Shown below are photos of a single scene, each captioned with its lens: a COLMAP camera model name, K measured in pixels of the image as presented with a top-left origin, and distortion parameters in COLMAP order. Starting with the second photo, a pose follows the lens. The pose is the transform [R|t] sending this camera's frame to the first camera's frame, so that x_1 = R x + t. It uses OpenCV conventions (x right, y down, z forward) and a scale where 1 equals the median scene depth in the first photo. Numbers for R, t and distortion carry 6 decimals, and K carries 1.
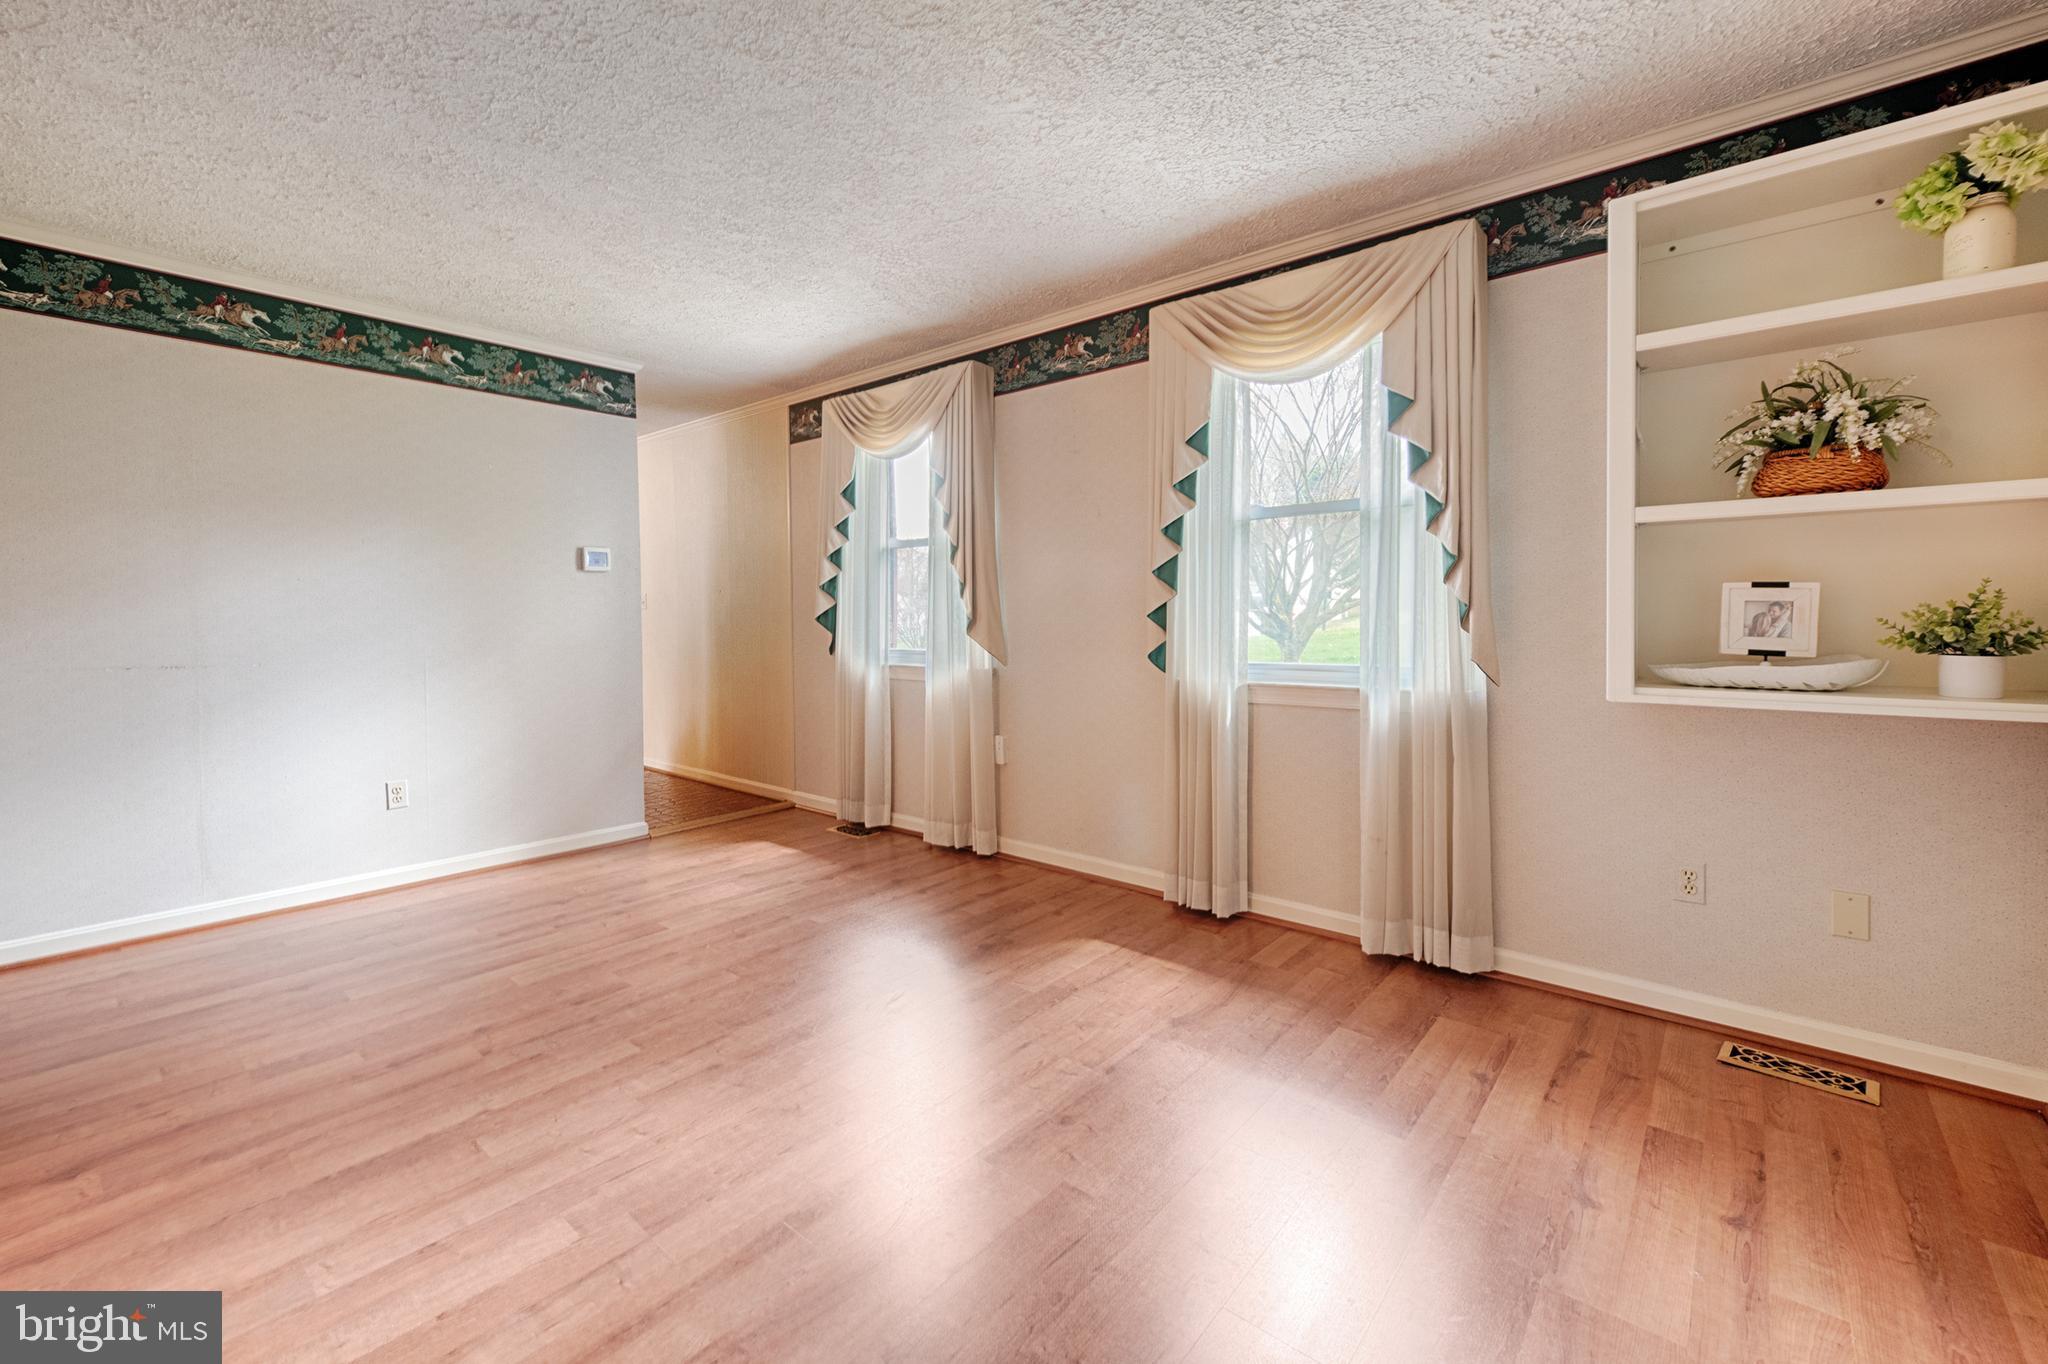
lens RADIAL K [[848.8, 0, 1023.6], [0, 848.8, 628.7], [0, 0, 1]] dist [0.009188, -0.000466]
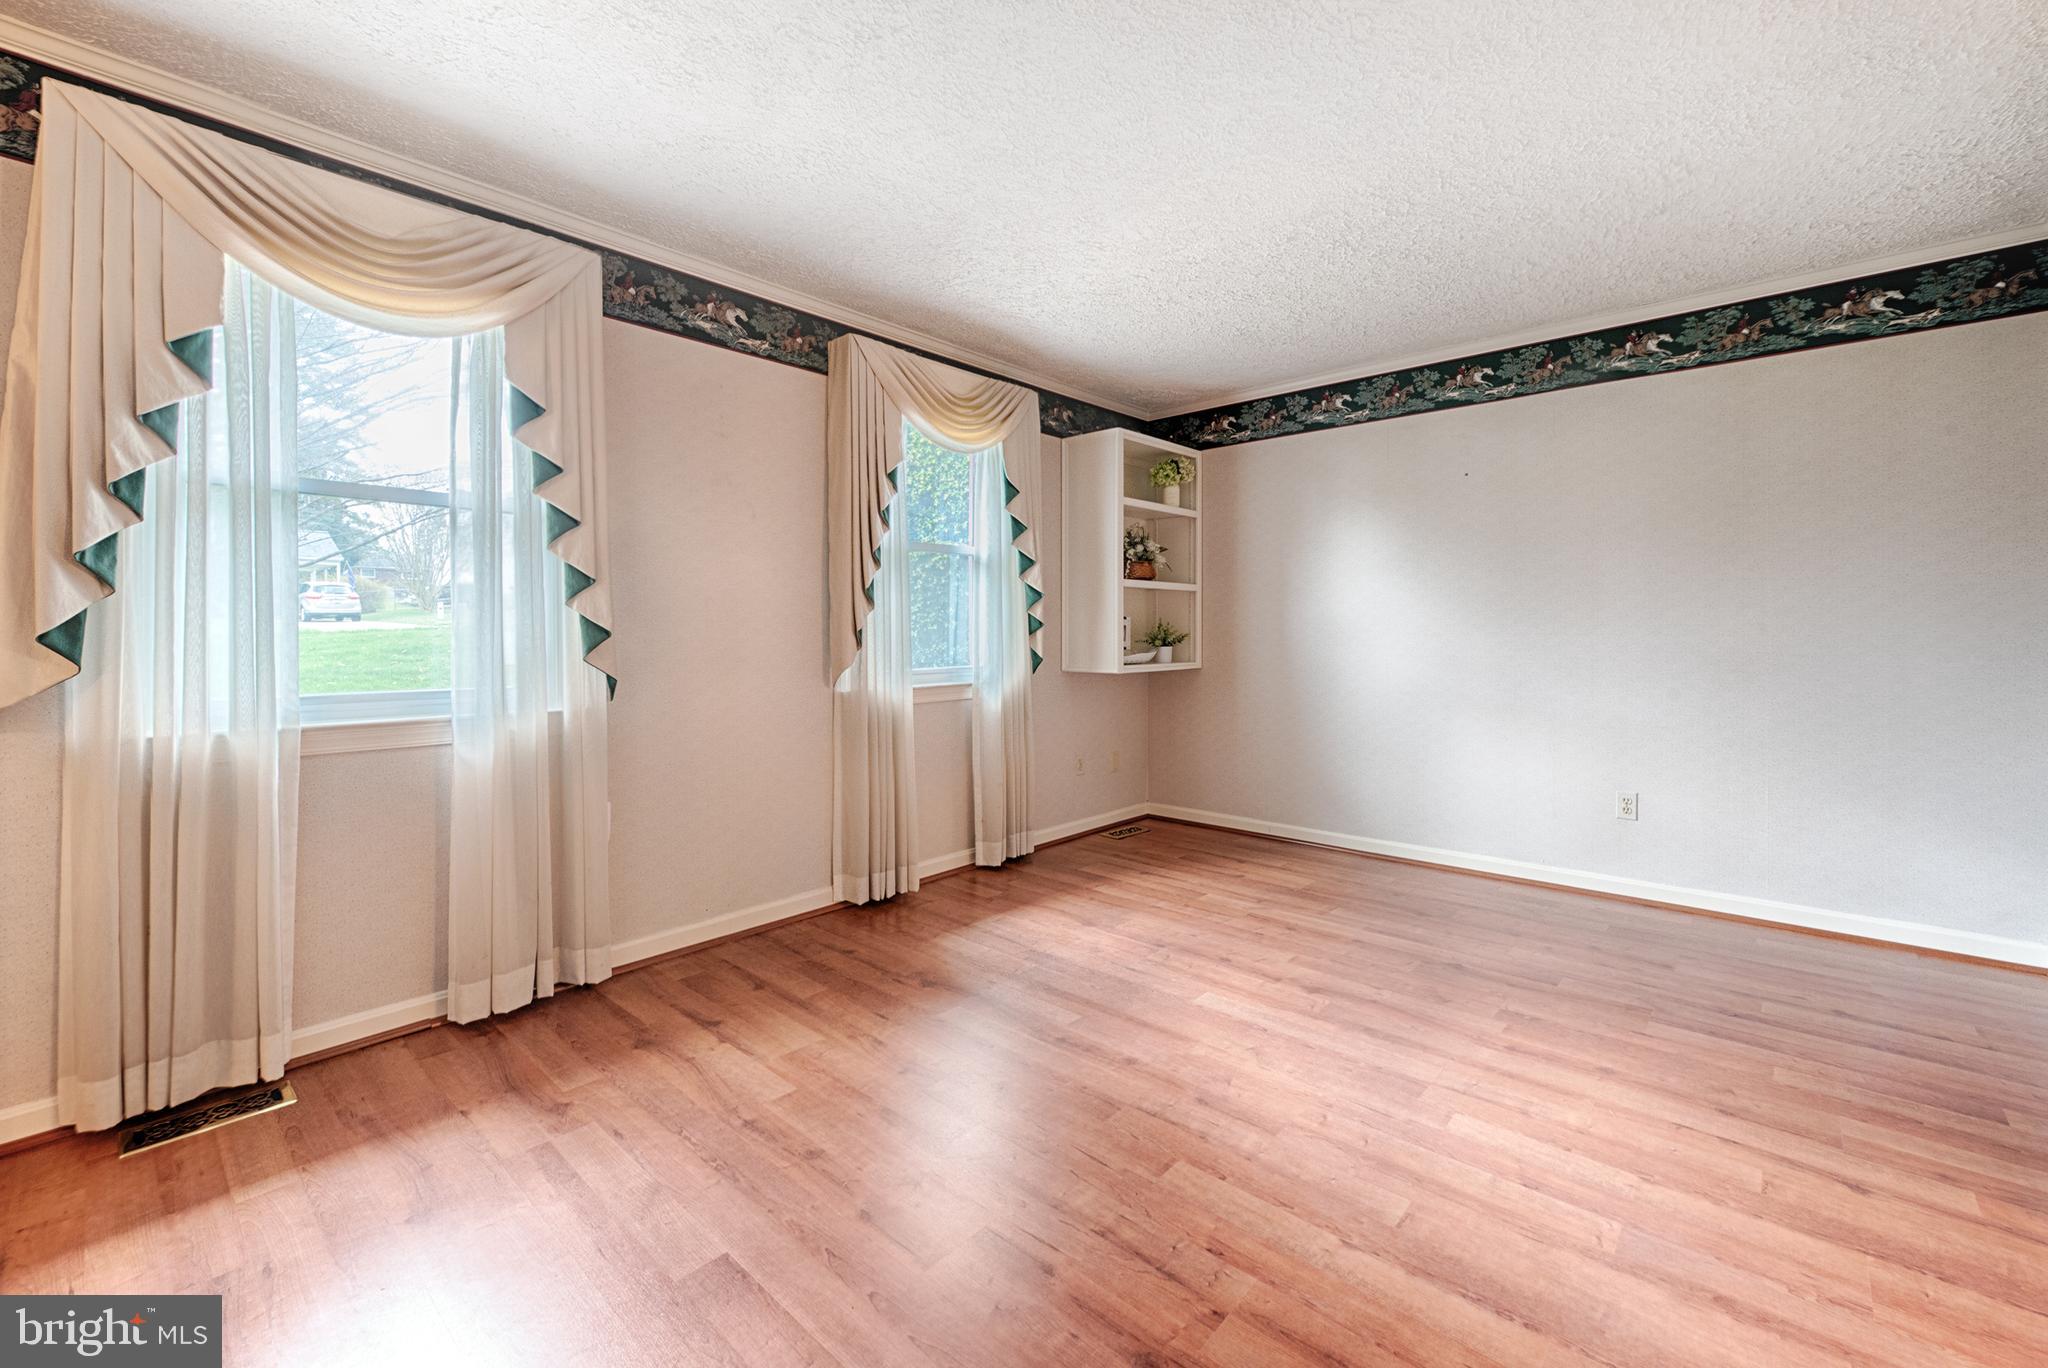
lens RADIAL K [[848.8, 0, 1023.6], [0, 848.8, 630.7], [0, 0, 1]] dist [0.009188, -0.000466]
pose [[0.025603, 0.008170, 0.999639, -0.994267], [0.020537, 0.999751, -0.008697, -0.002756], [-0.999461, 0.020752, 0.025429, 0.877401]]
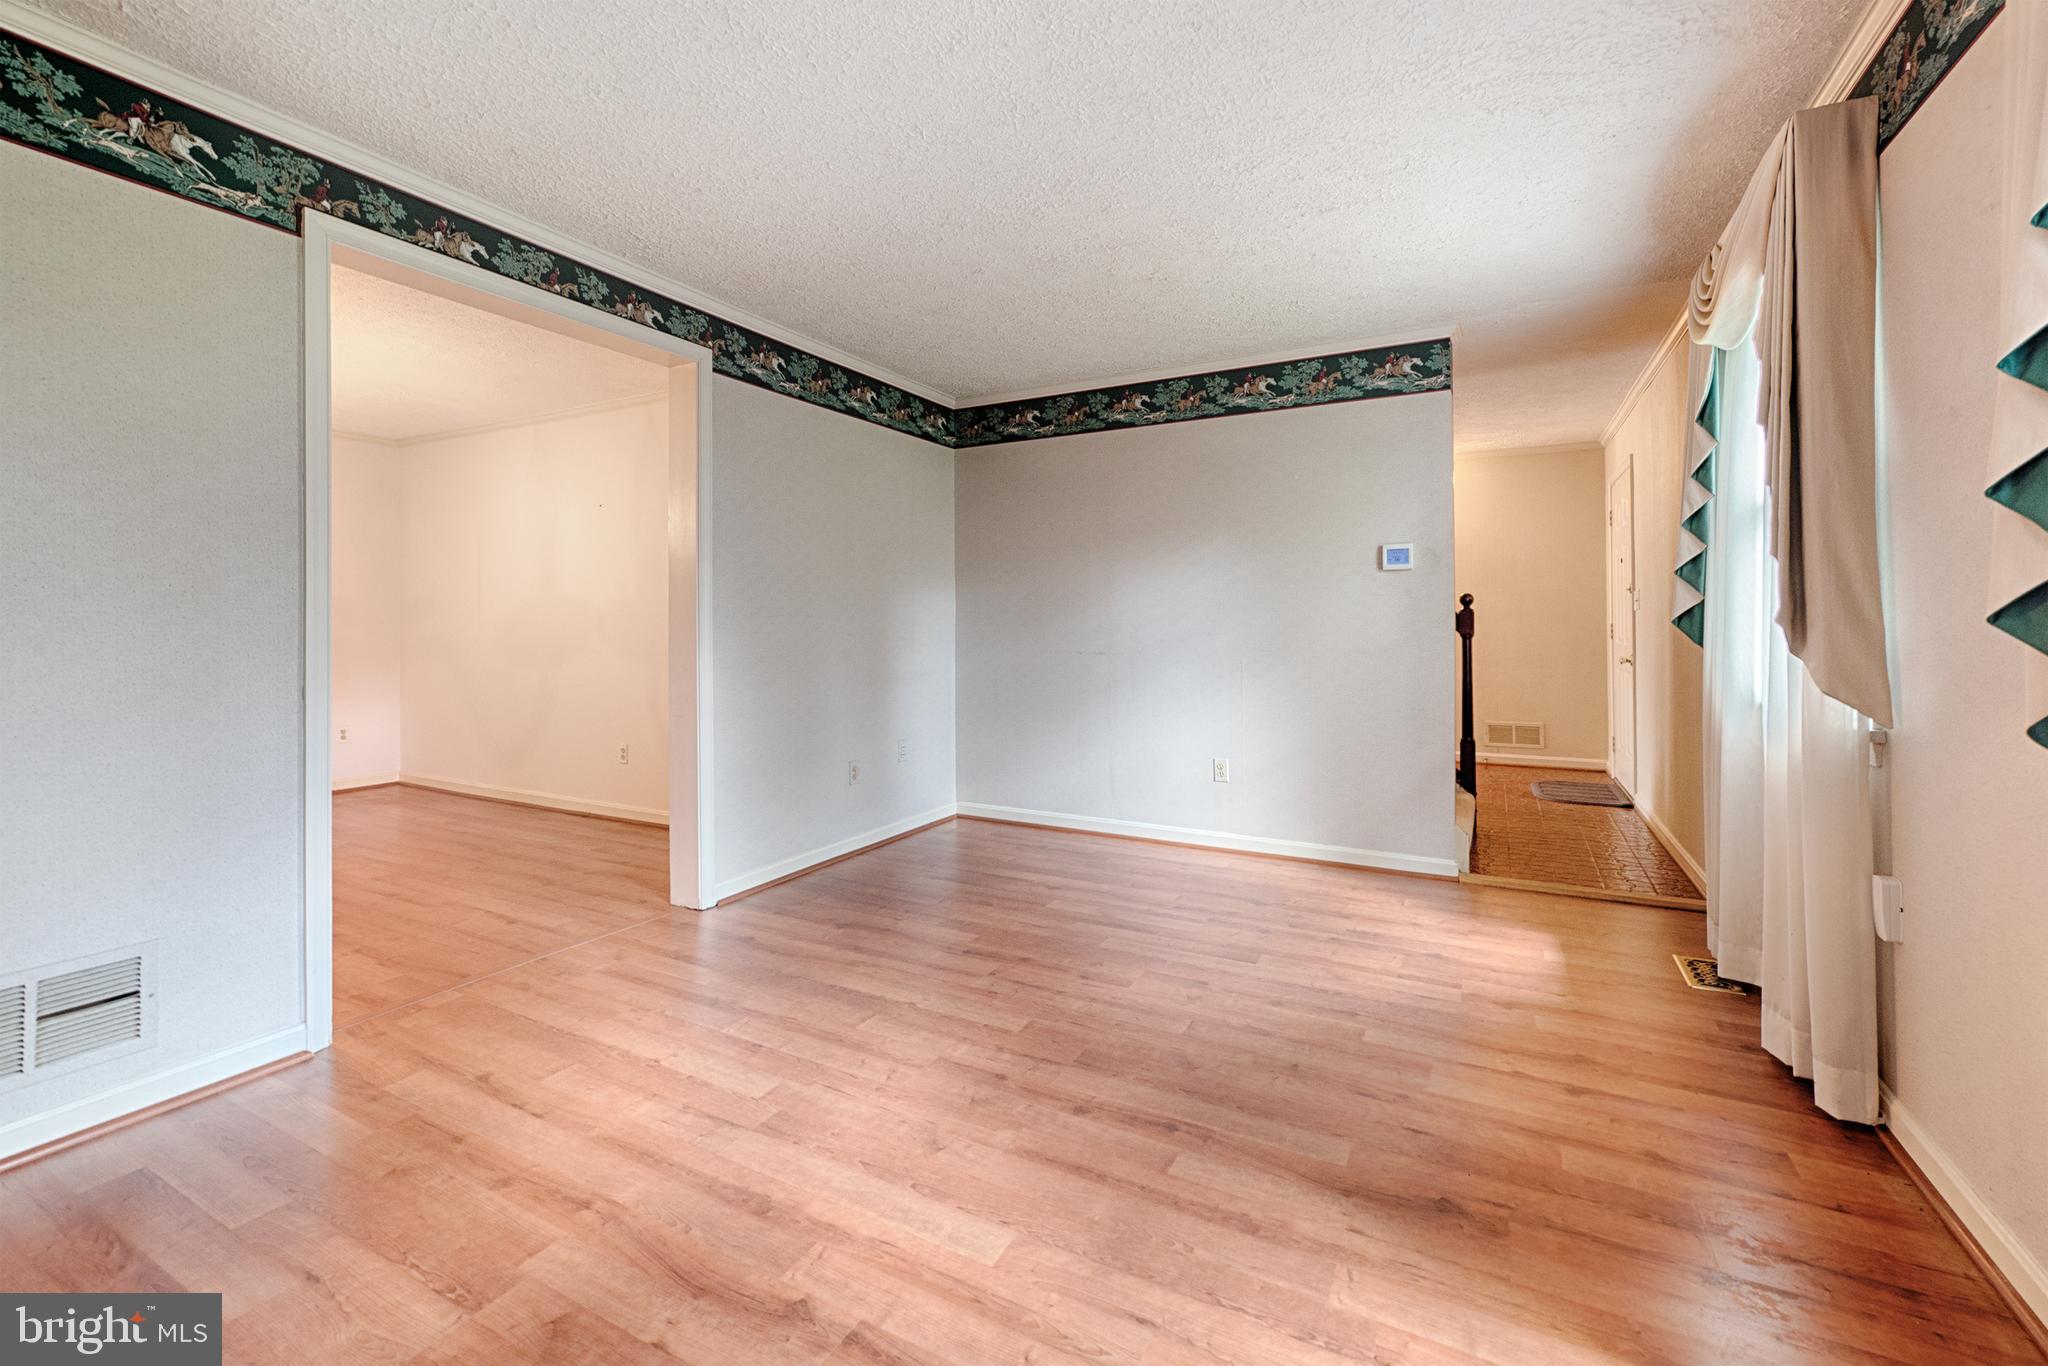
lens RADIAL K [[848.8, 0, 1023.6], [0, 848.8, 629.7], [0, 0, 1]] dist [0.009188, -0.000466]
pose [[0.211682, 0.010391, -0.977283, 0.450776], [-0.014475, 0.999867, 0.007496, -0.007125], [0.977231, 0.012559, 0.211804, 0.611964]]
